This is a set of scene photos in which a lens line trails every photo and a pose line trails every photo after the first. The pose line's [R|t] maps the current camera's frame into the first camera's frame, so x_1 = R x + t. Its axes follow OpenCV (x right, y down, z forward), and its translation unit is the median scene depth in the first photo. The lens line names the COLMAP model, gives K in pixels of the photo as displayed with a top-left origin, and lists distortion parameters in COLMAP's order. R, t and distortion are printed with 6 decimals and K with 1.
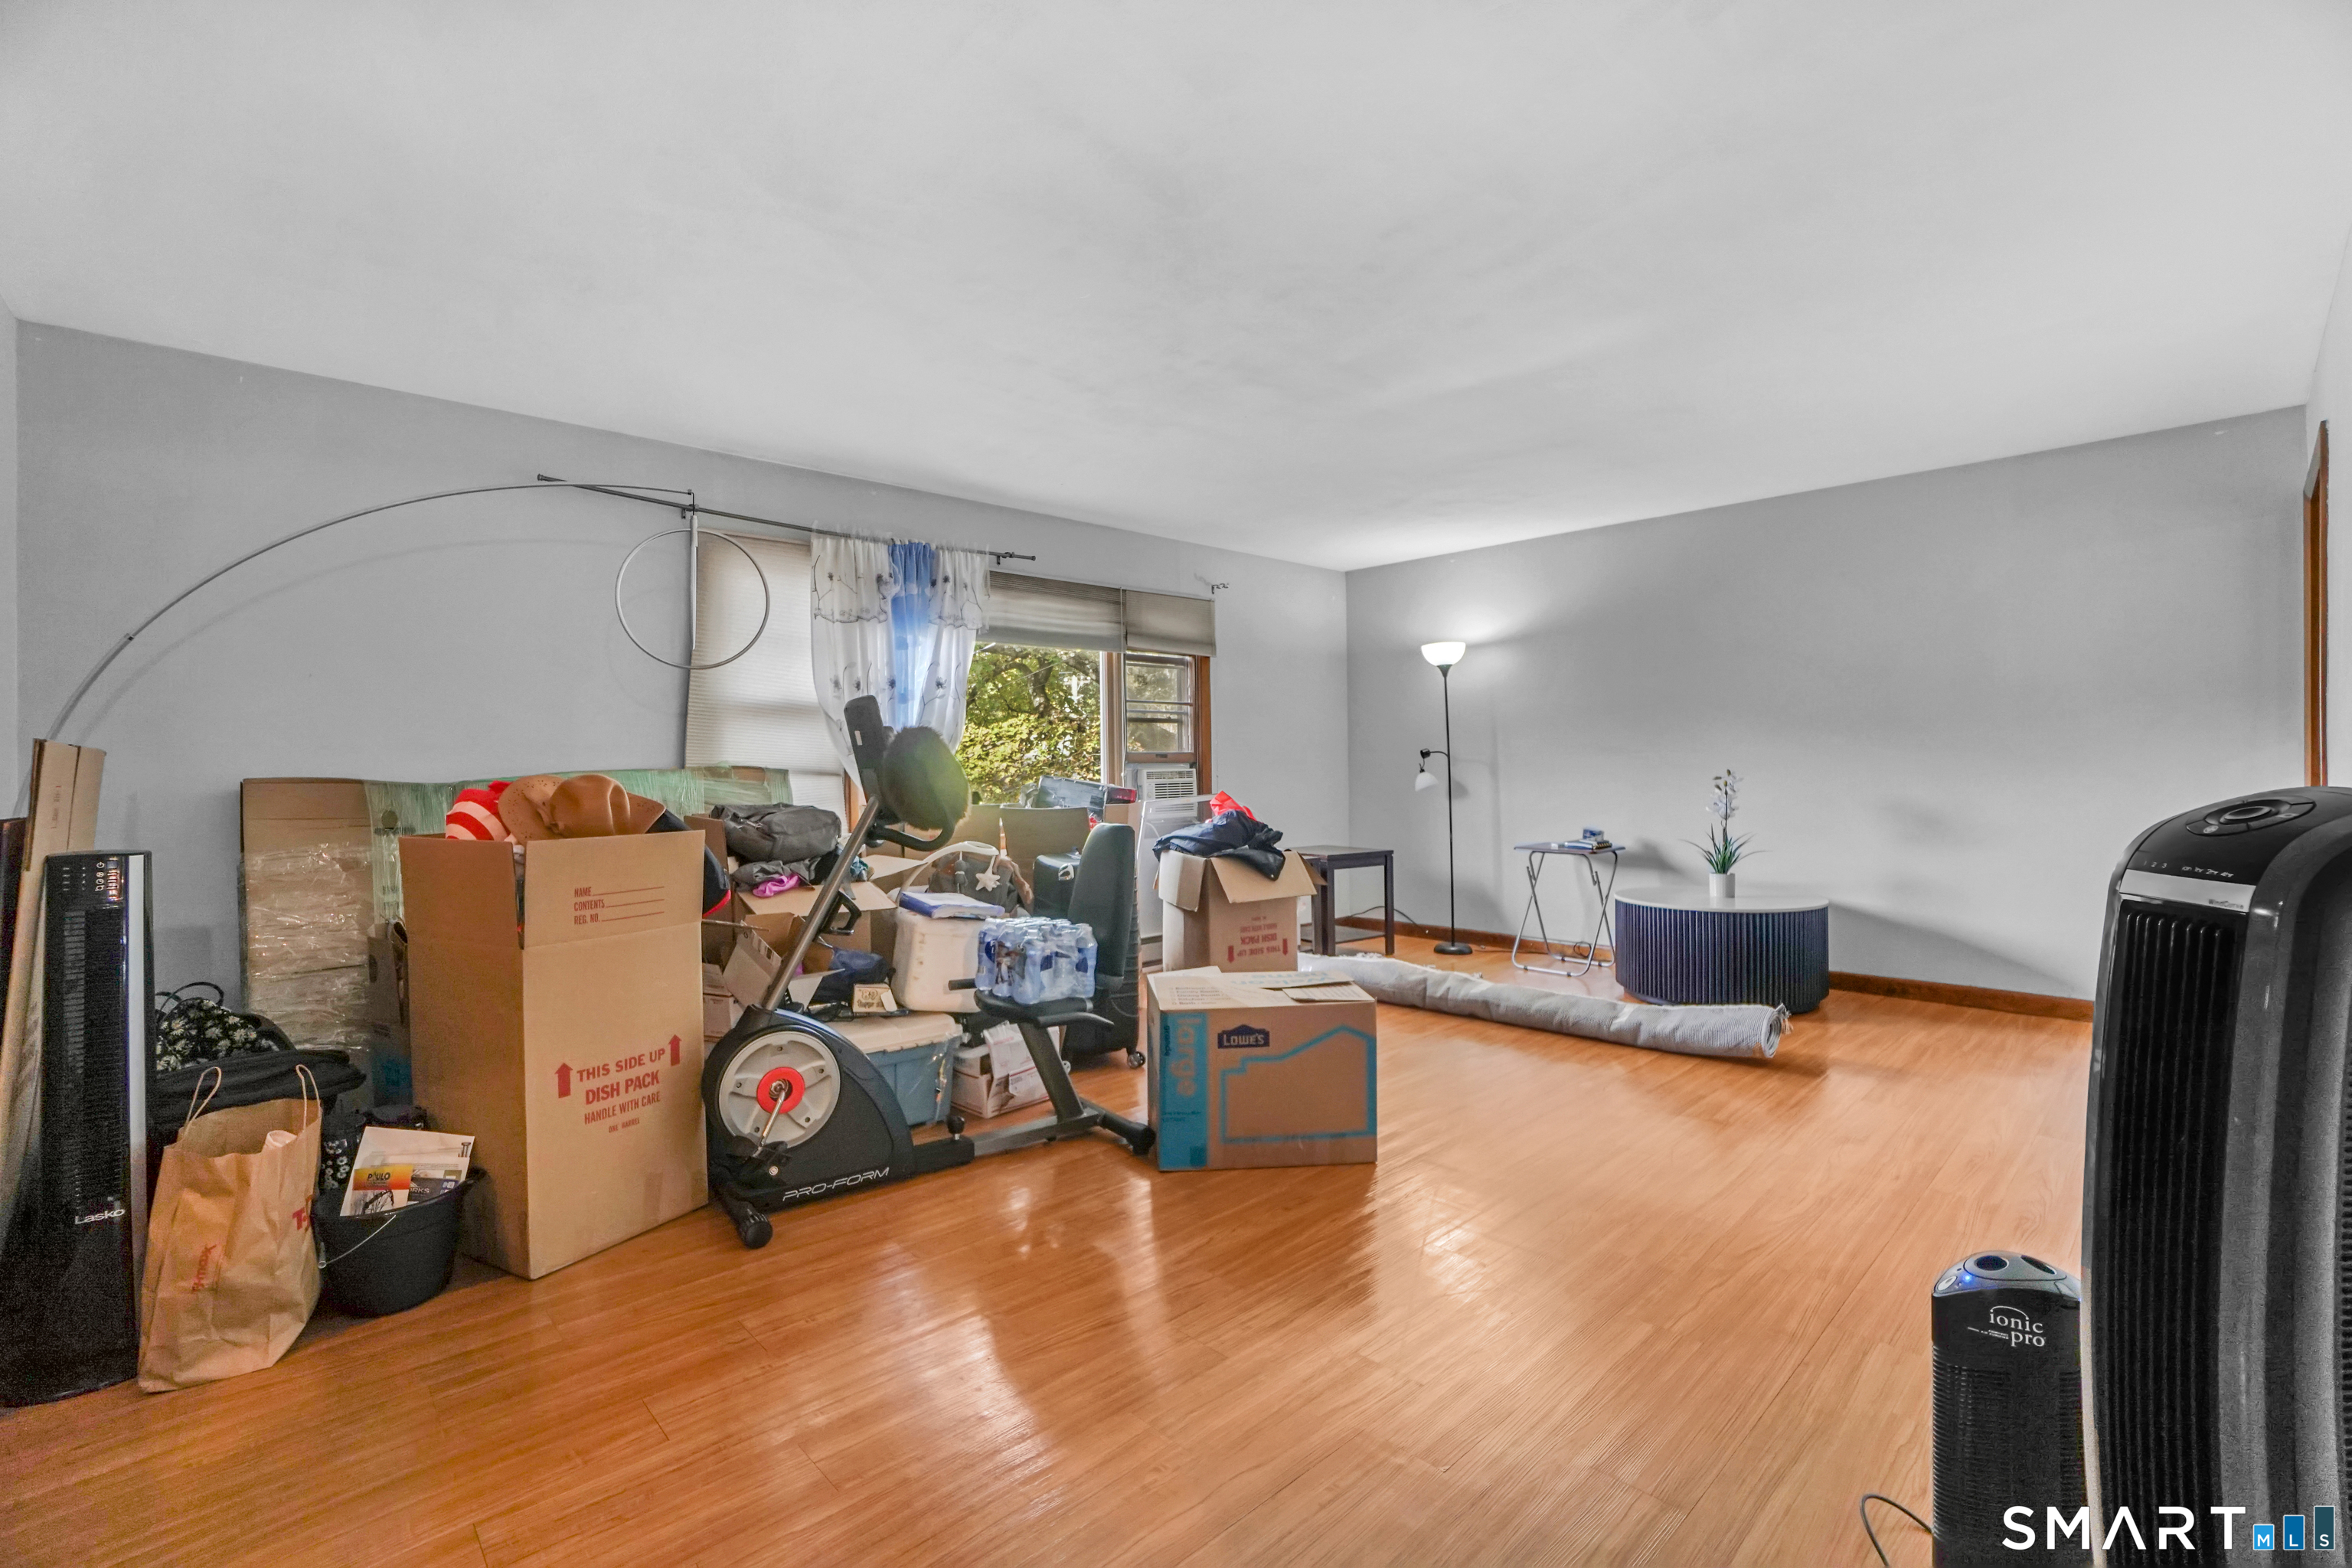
lens RADIAL K [[1035.4, 0, 1186.2], [0, 1035.4, 760.8], [0, 0, 1]] dist [-0.054358, 0.012495]
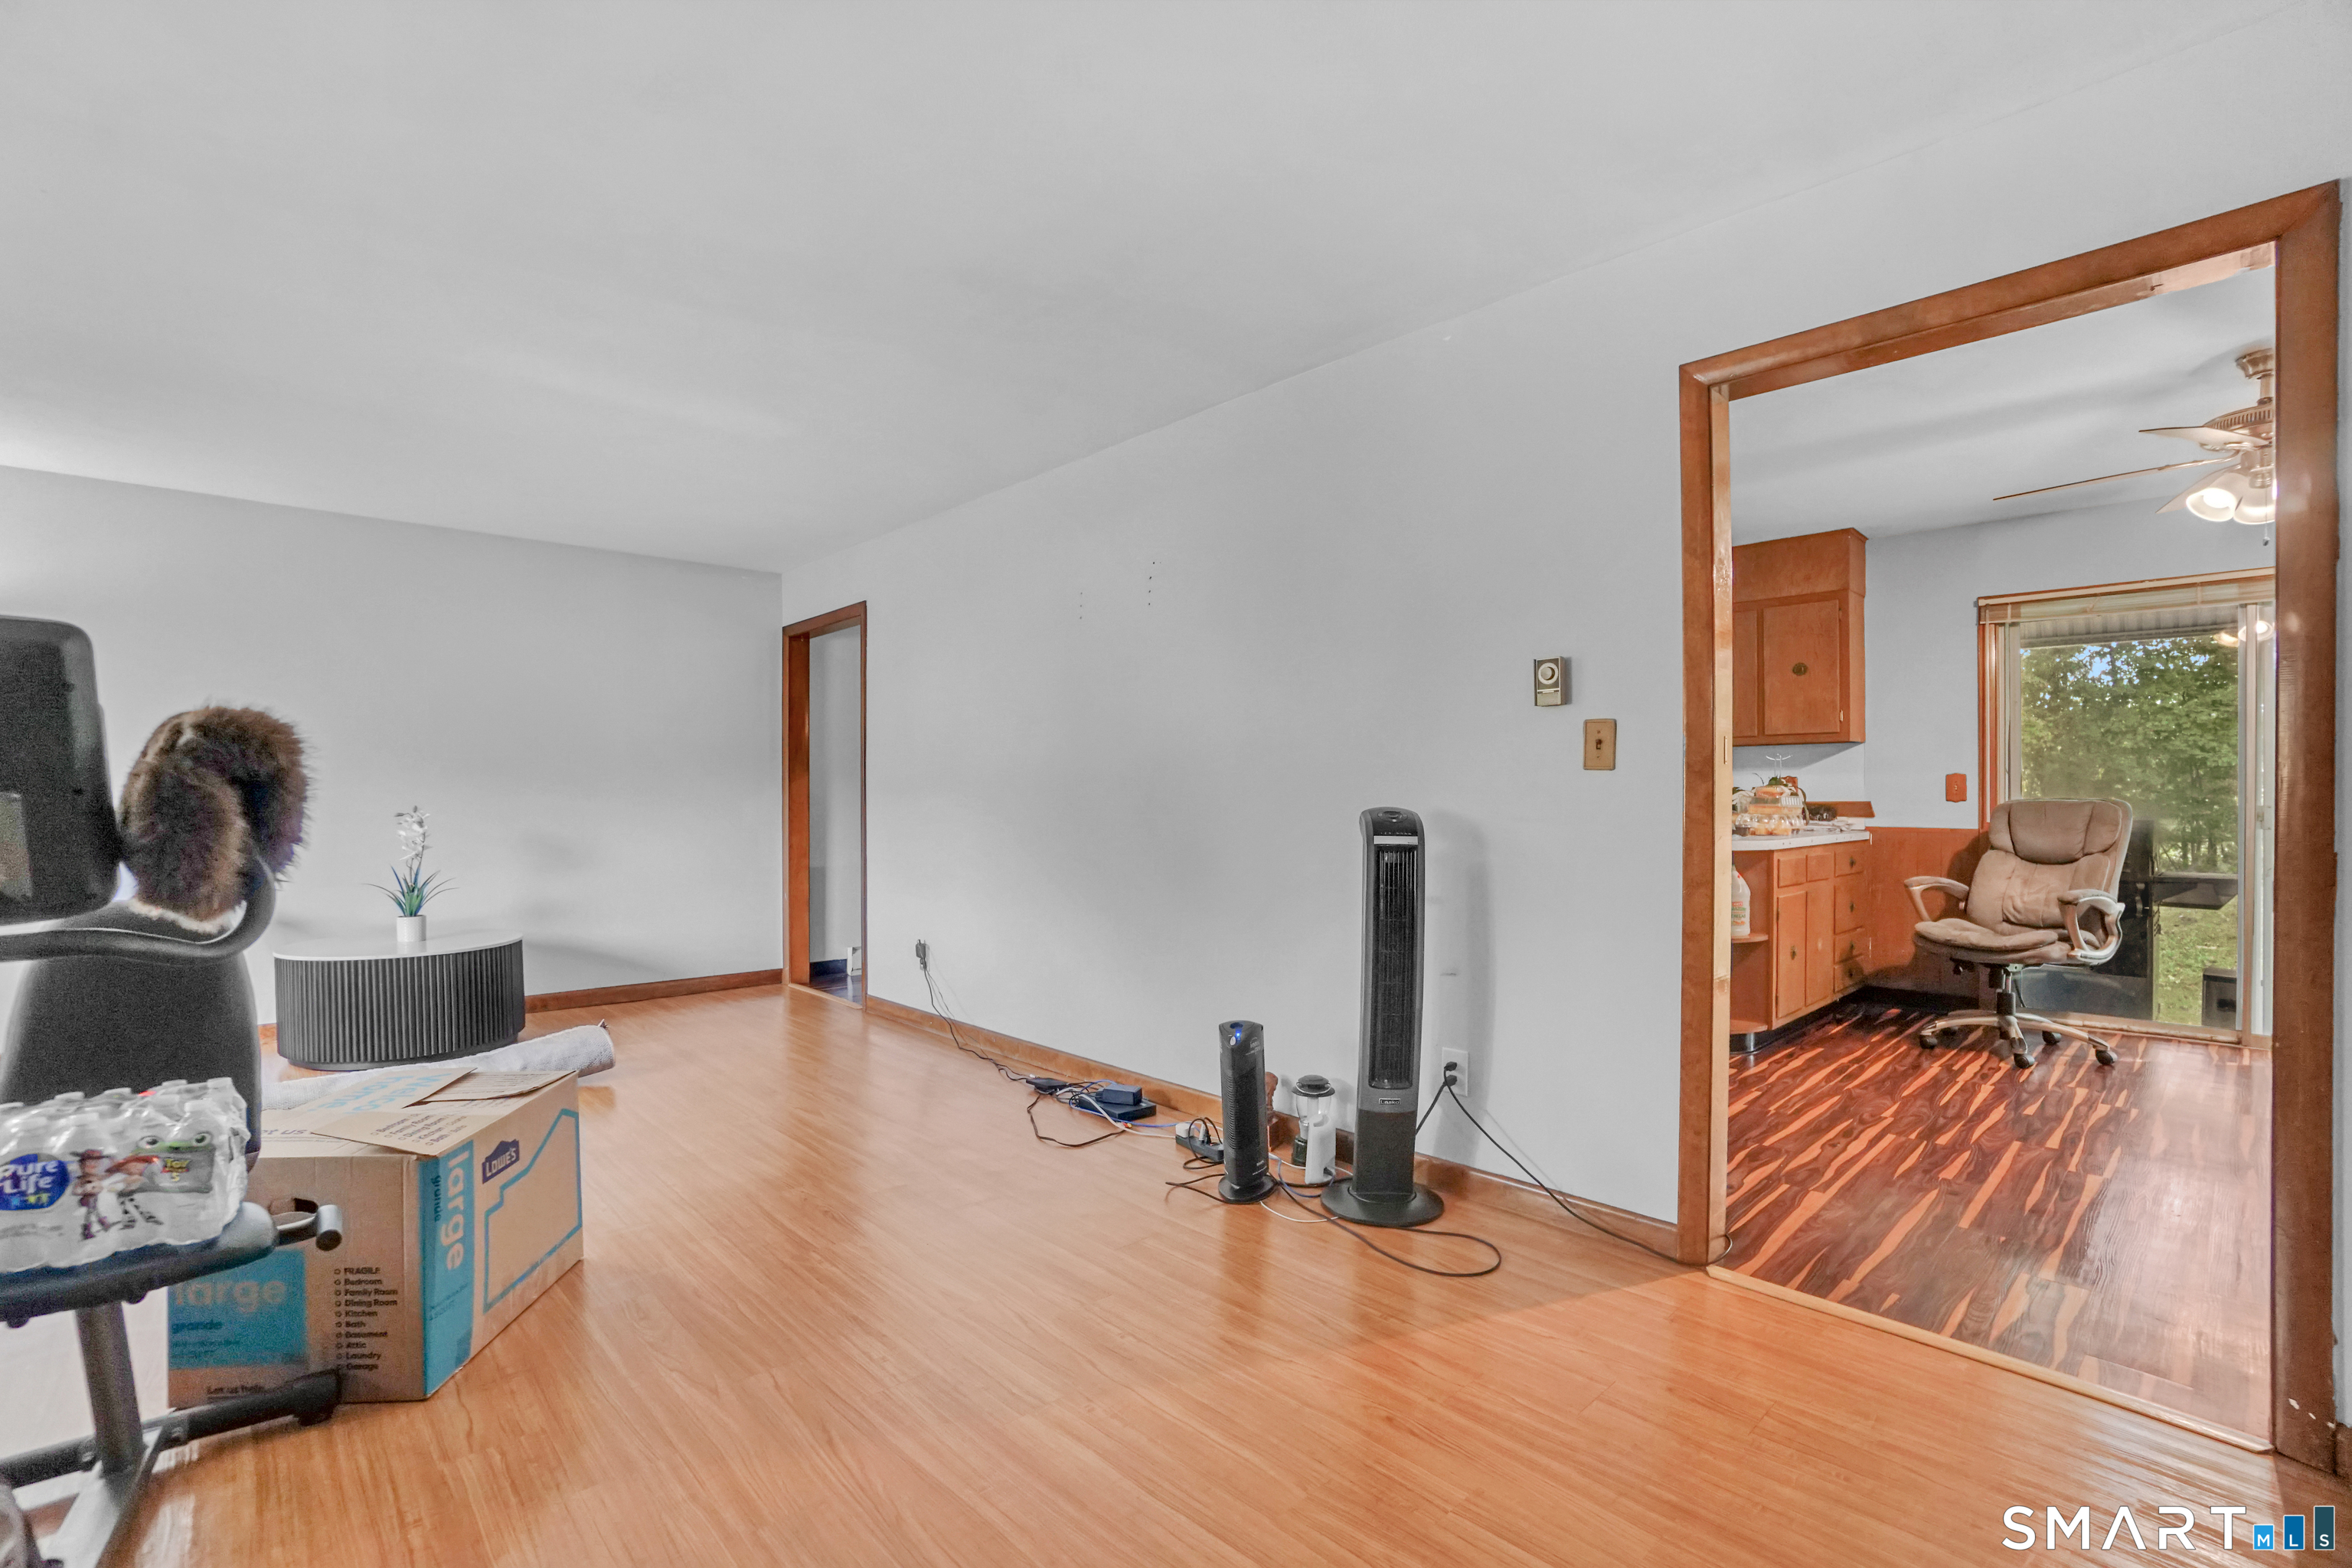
lens RADIAL K [[1035.4, 0, 1186.2], [0, 1035.4, 760.8], [0, 0, 1]] dist [-0.054358, 0.012495]
pose [[0.004179, 0.043633, 0.999039, -0.474348], [-0.006864, 0.999025, -0.043604, 0.004929], [-0.999968, -0.006675, 0.004474, 0.347336]]
